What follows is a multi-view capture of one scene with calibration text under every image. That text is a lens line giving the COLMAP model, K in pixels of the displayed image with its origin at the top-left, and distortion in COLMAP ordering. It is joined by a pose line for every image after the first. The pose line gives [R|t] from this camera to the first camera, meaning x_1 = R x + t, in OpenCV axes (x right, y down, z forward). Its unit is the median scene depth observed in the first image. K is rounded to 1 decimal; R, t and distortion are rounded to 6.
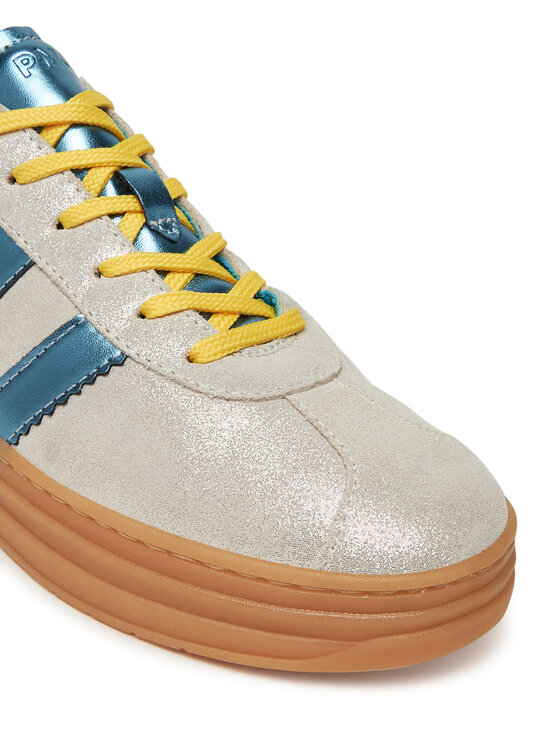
lens RADIAL K [[1217.2, 0, 280.0], [0, 1217.2, 373.0], [0, 0, 1]] dist [-0.042105, -0.020876]
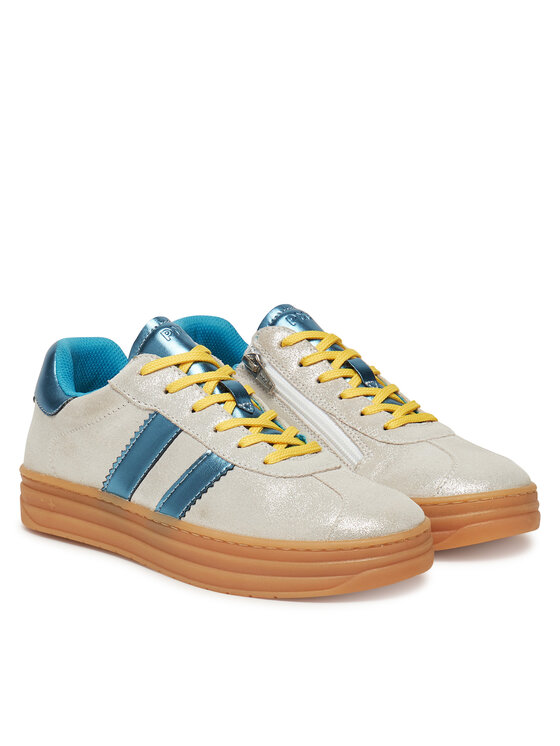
lens RADIAL K [[1356.8, 0, 280.0], [0, 1356.8, 373.0], [0, 0, 1]] dist [0.005235, 0.003370]
pose [[0.994876, -0.096460, -0.030279, 0.033096], [0.087427, 0.971236, -0.221489, 0.324530], [0.050773, 0.217707, 0.974693, -1.177024]]
